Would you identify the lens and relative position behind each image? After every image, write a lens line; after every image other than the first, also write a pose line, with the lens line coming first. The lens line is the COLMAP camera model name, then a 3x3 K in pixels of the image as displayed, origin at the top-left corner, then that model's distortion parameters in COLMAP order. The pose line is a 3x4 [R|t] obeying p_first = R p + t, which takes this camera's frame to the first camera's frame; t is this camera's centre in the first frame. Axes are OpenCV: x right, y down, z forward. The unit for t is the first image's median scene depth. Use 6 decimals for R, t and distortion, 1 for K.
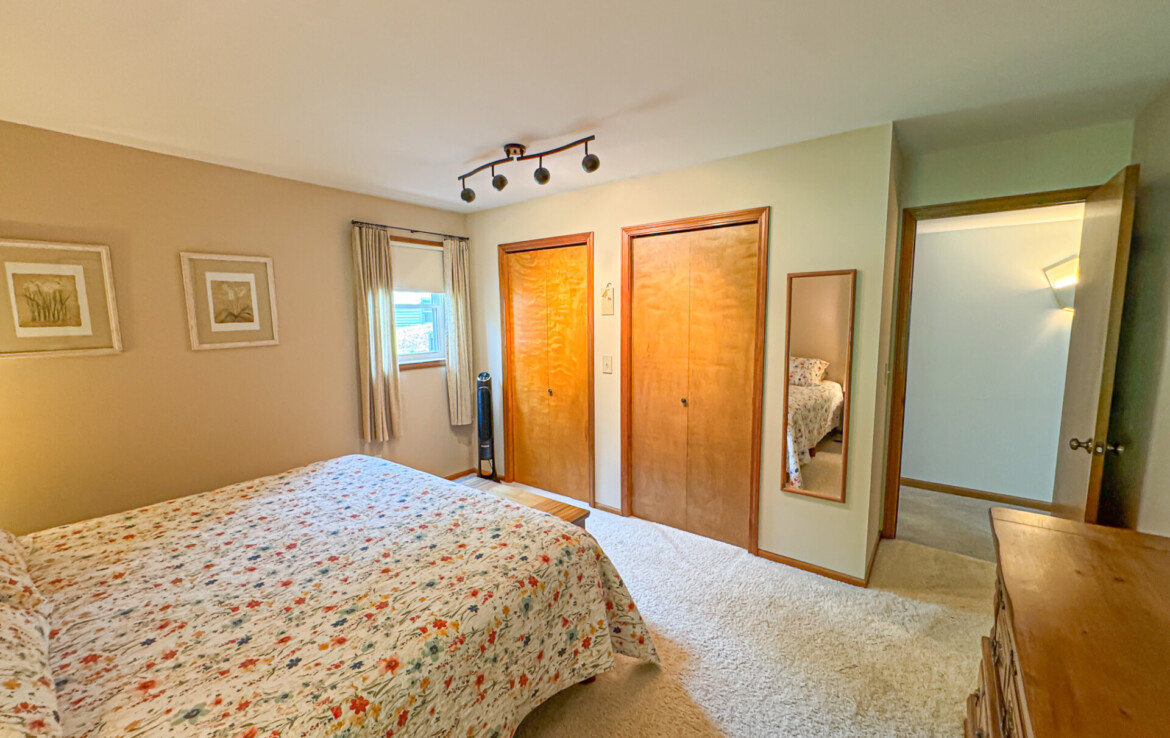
lens RADIAL K [[466.6, 0, 585.3], [0, 466.6, 370.9], [0, 0, 1]] dist [-0.004407, 0.000821]
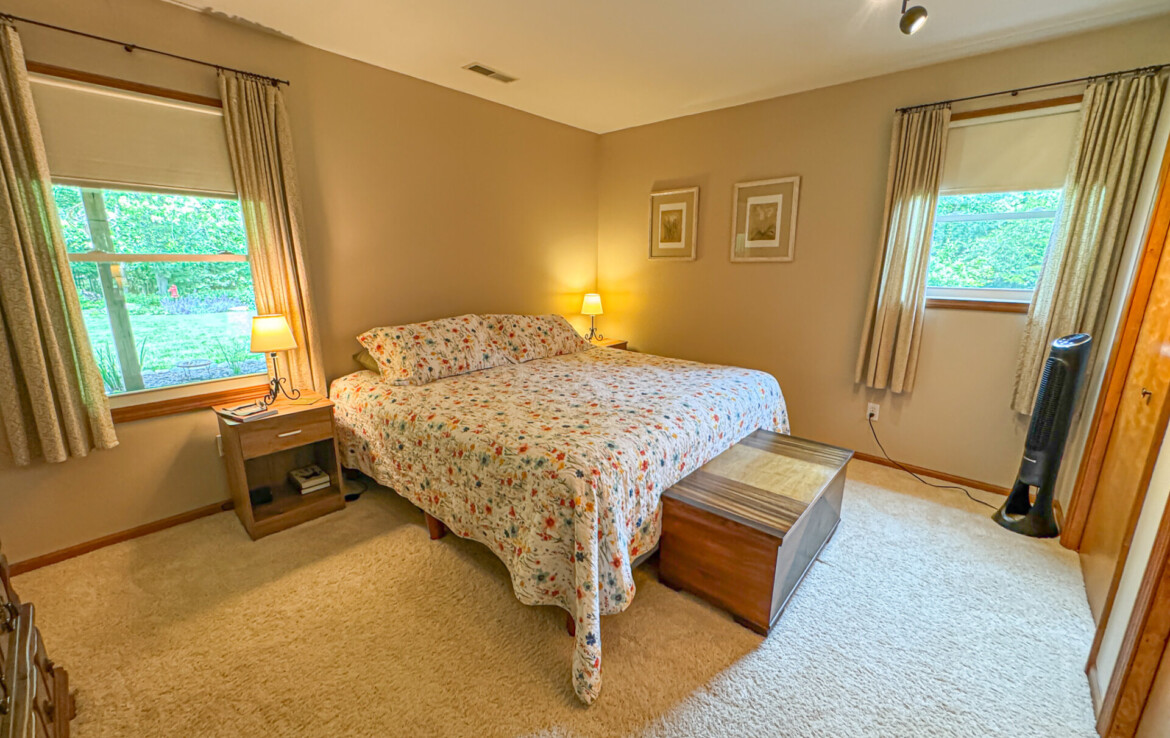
lens RADIAL K [[466.6, 0, 584.4], [0, 466.6, 367.9], [0, 0, 1]] dist [-0.004407, 0.000821]
pose [[-0.067773, 0.236844, -0.969181, 0.621941], [-0.126874, 0.961482, 0.243835, -0.030318], [0.989601, 0.139489, -0.035113, 0.817430]]
